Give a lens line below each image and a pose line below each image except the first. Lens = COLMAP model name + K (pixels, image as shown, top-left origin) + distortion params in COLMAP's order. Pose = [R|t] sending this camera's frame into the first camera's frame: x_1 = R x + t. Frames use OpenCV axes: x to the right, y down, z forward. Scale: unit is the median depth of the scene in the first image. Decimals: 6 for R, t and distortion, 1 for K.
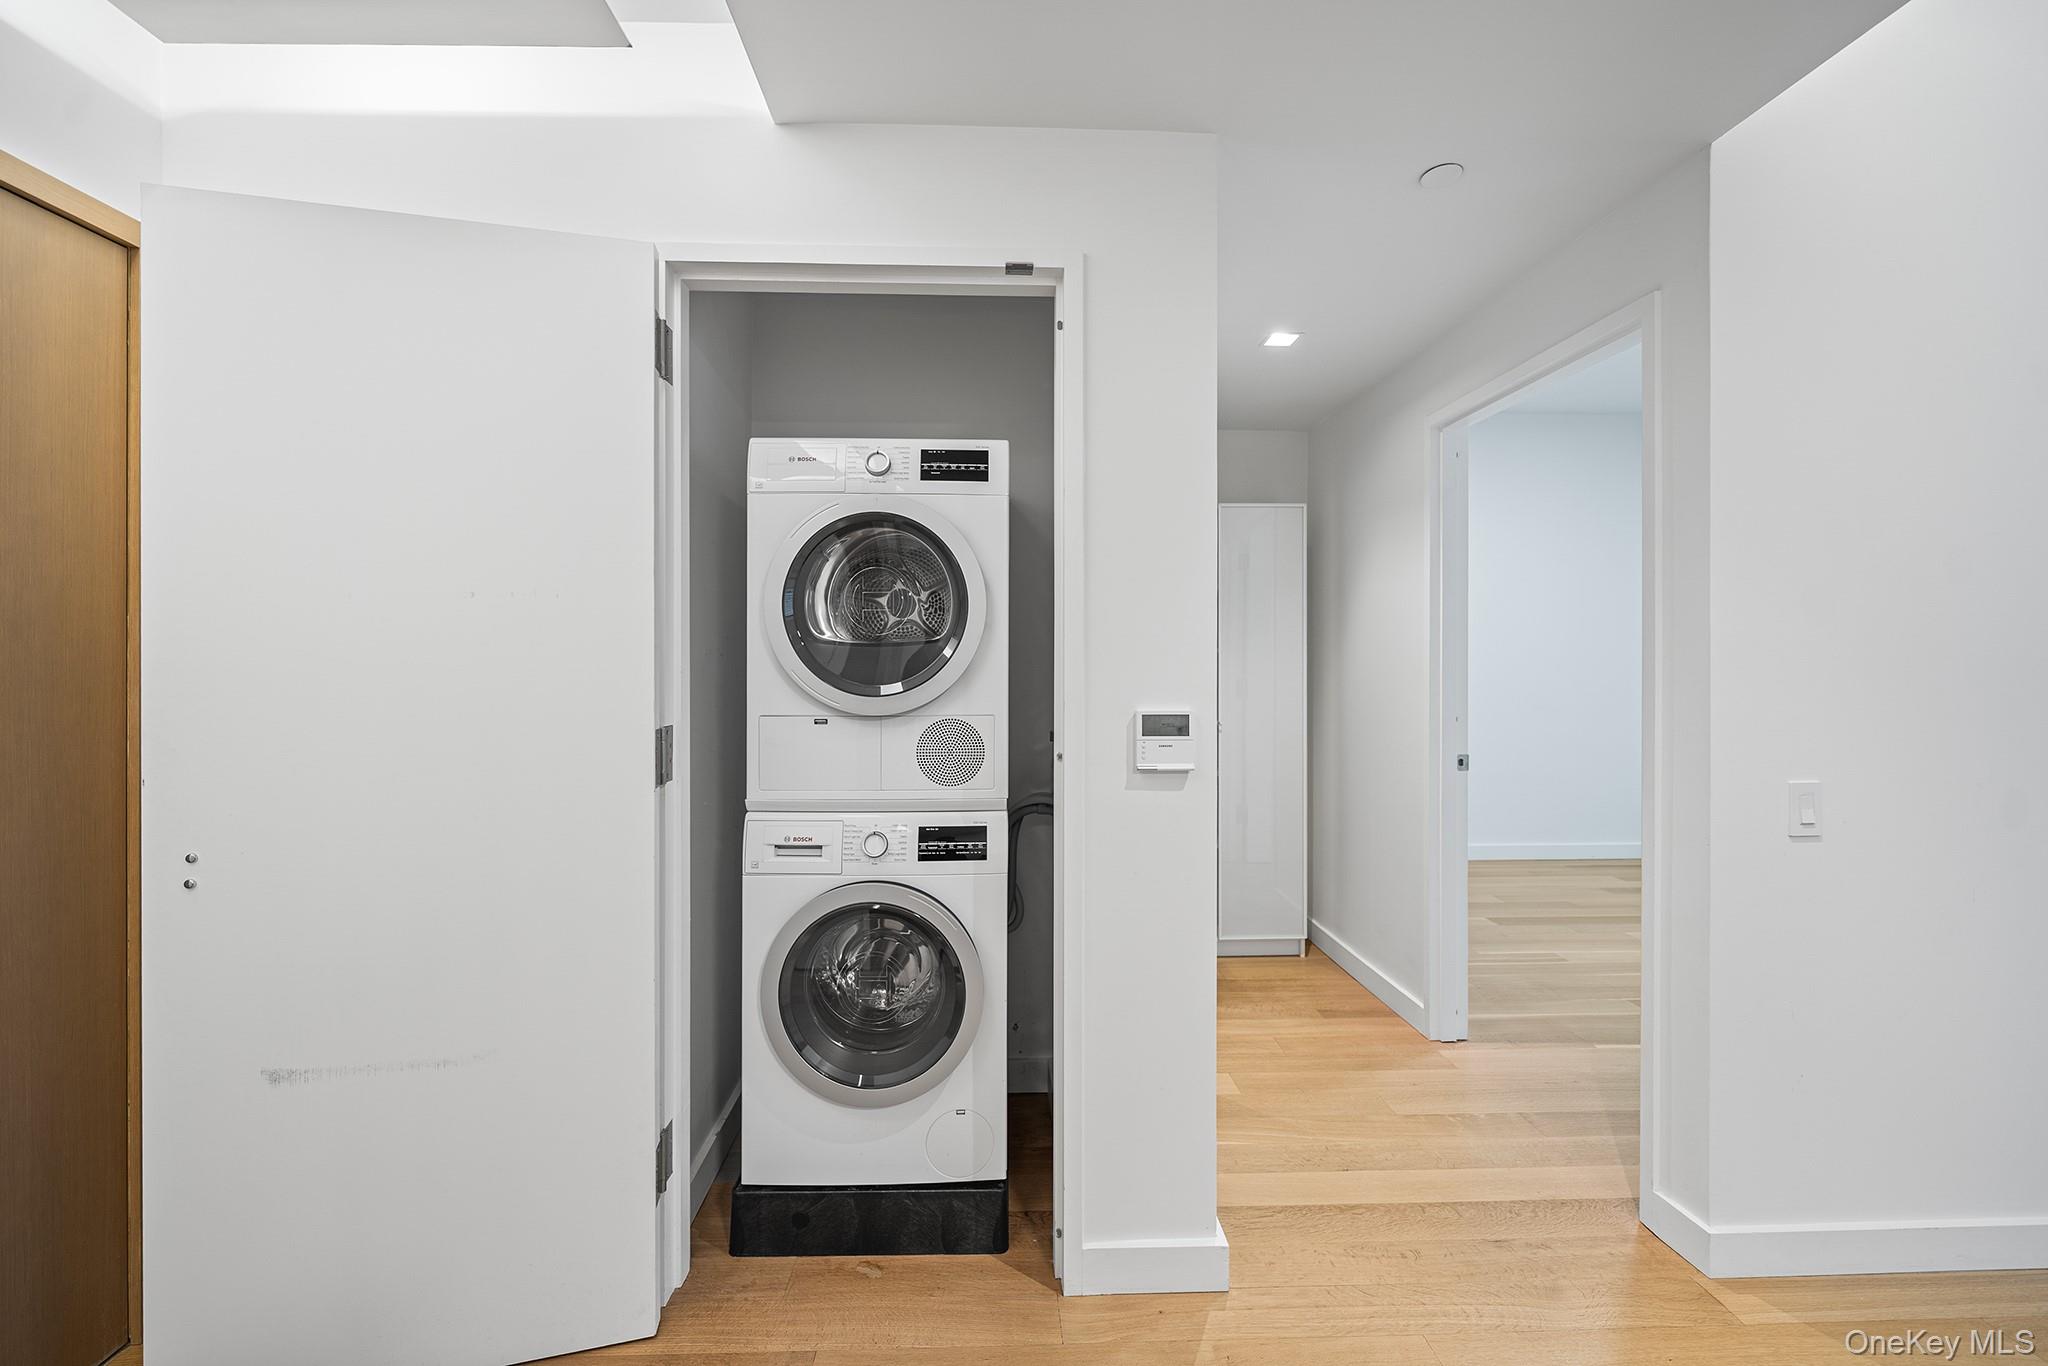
lens RADIAL K [[804.5, 0, 1014.7], [0, 804.5, 662.1], [0, 0, 1]] dist [-0.001557, -0.000097]
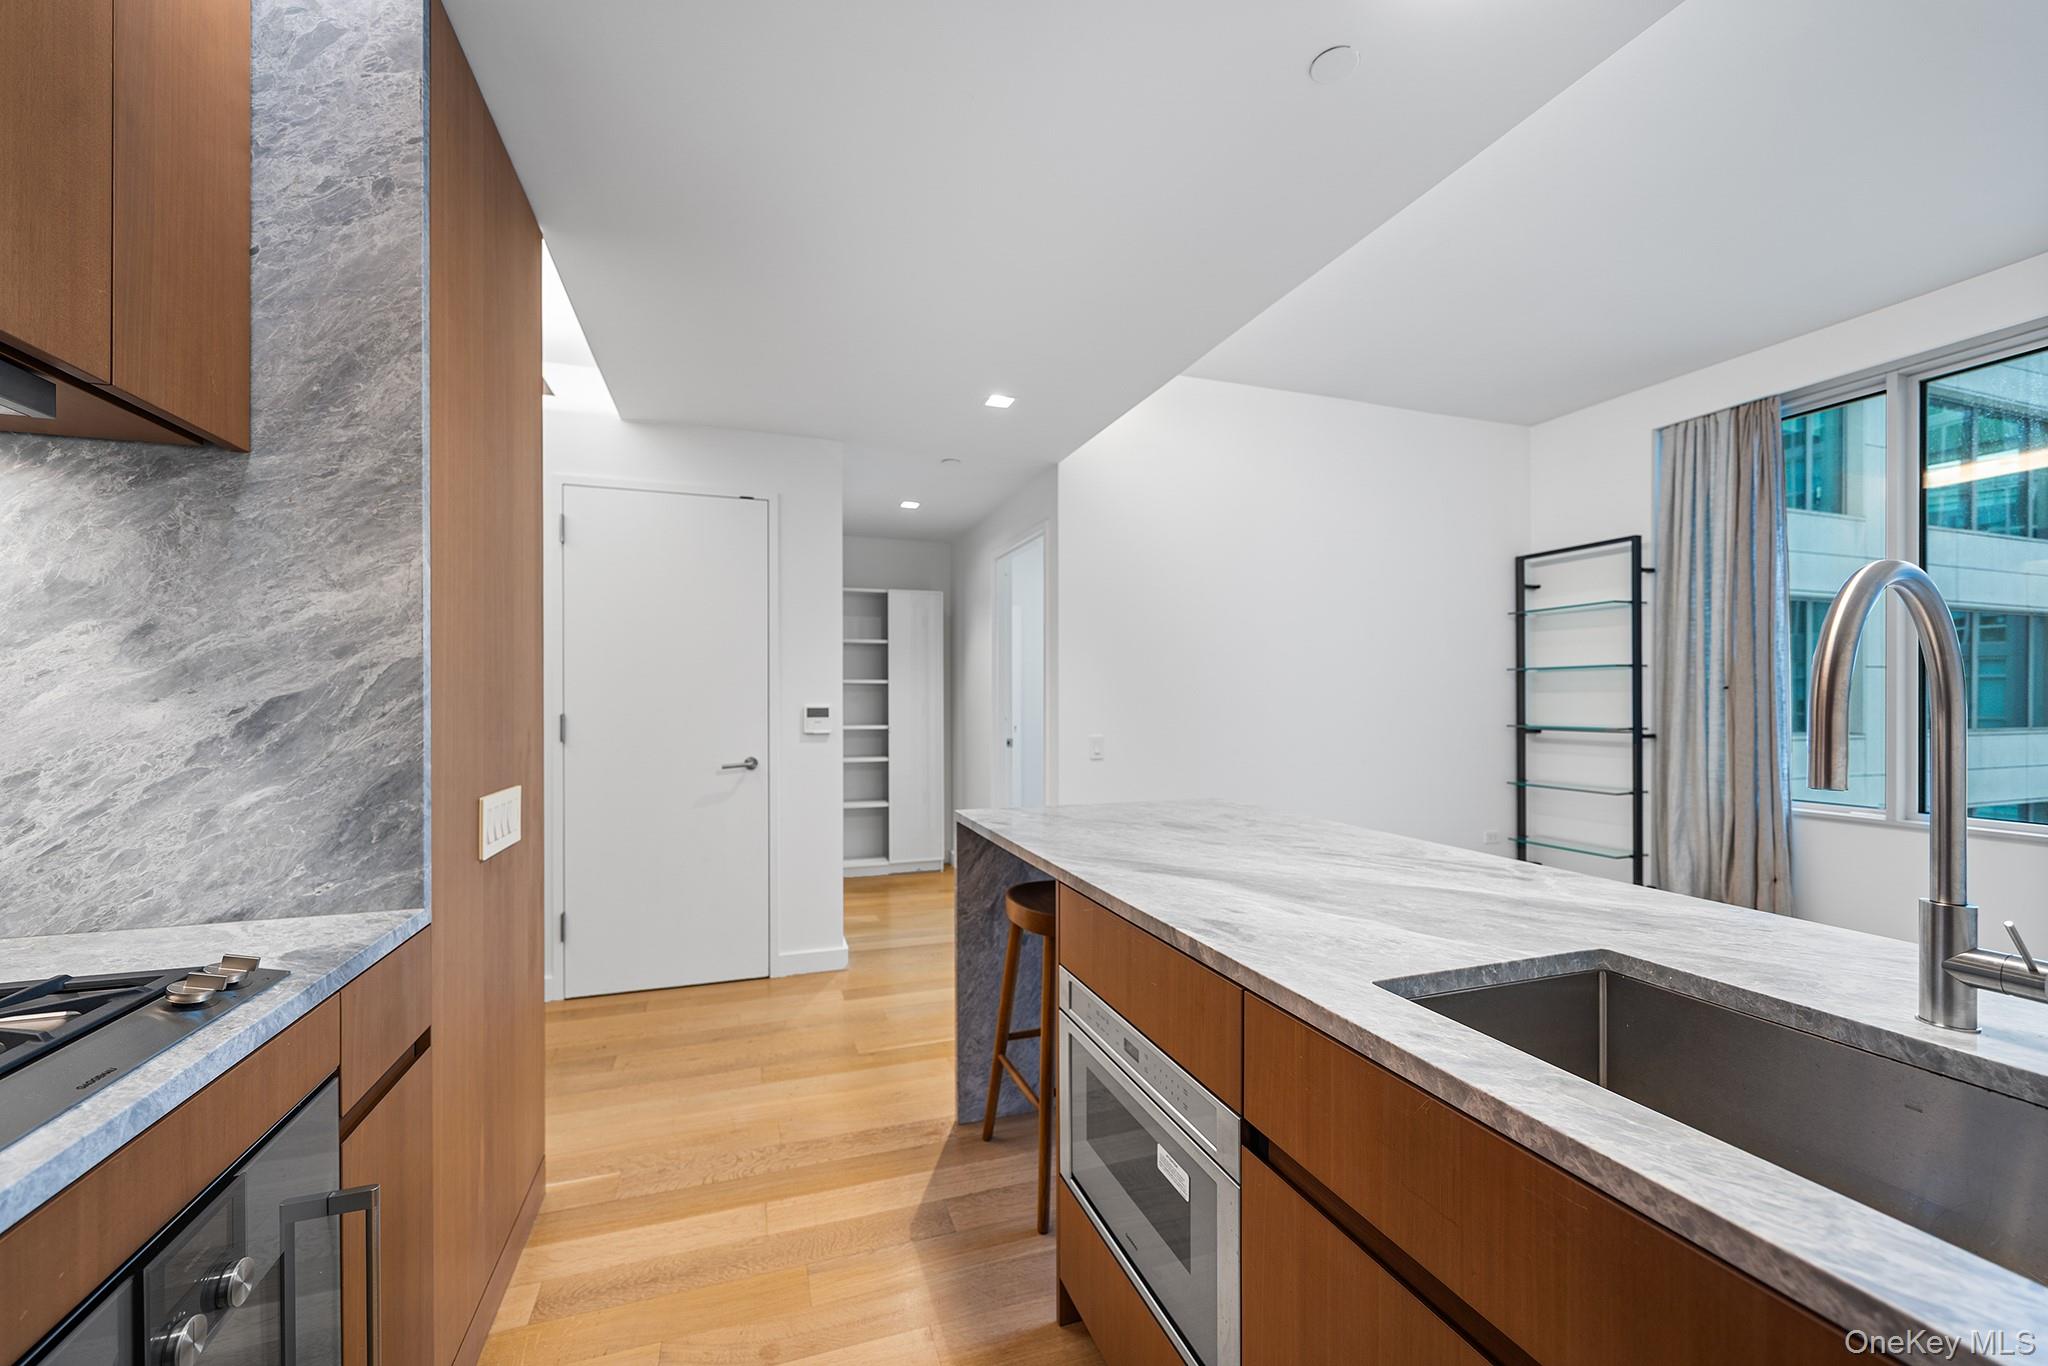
lens RADIAL K [[797.3, 0, 1012.5], [0, 797.3, 703.5], [0, 0, 1]] dist [-0.000563, 0.000040]
pose [[0.957329, -0.002275, 0.288990, 0.065215], [0.000628, 0.999983, 0.005794, 0.040103], [-0.288998, -0.005366, 0.957315, -1.182393]]
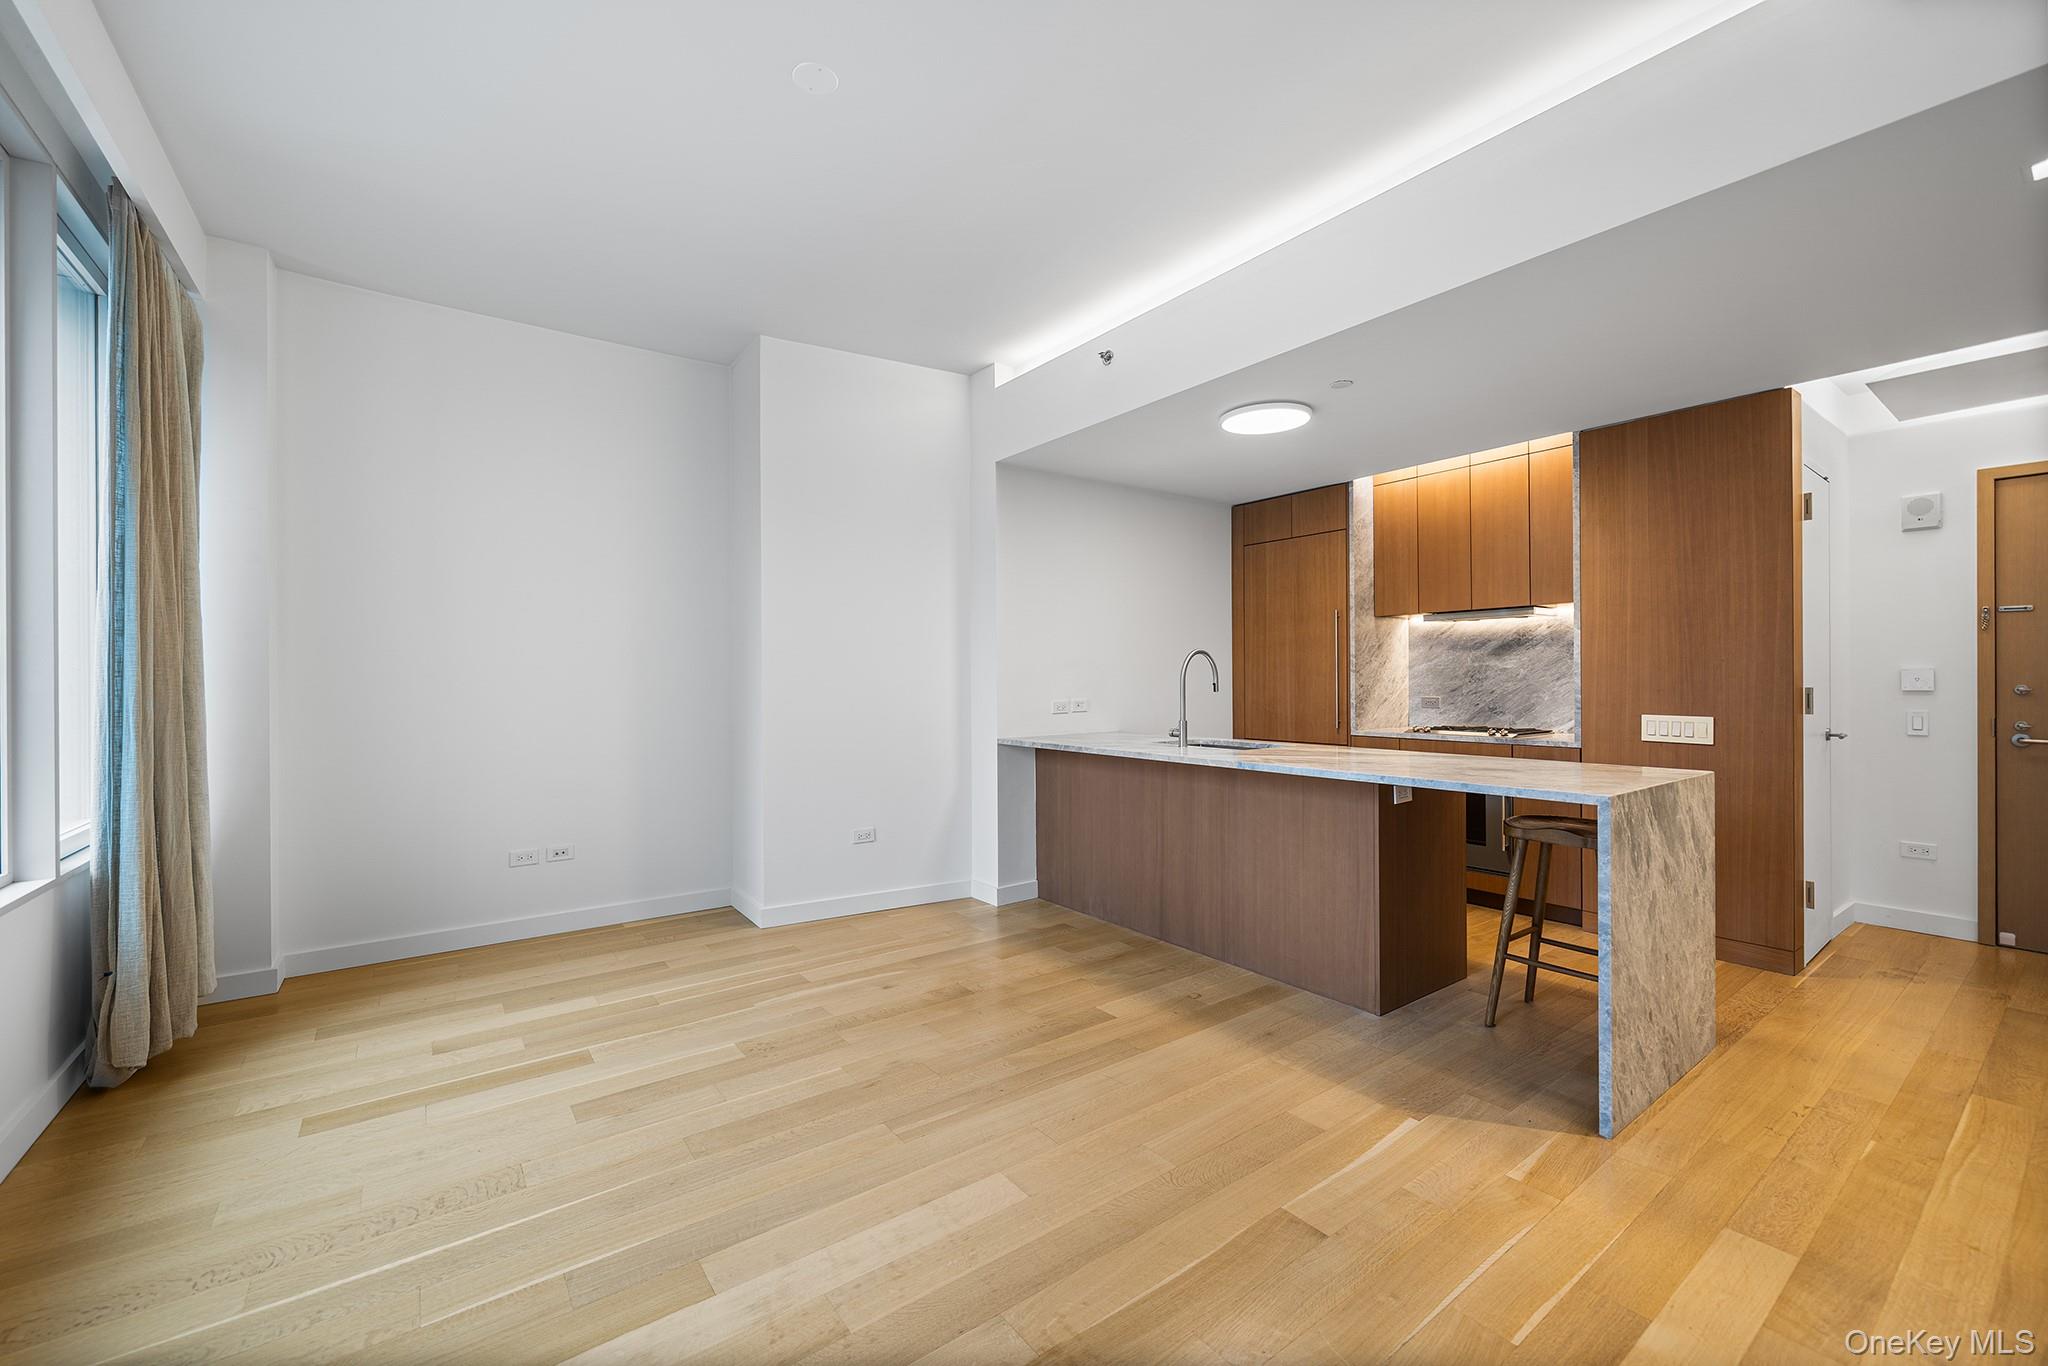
lens RADIAL K [[824.8, 0, 1012.8], [0, 824.8, 680.2], [0, 0, 1]] dist [-0.000065, -0.000273]
pose [[-0.830071, 0.006186, -0.557624, 2.365994], [0.005419, 0.999981, 0.003027, 0.042539], [0.557632, -0.000509, -0.830088, 0.712583]]
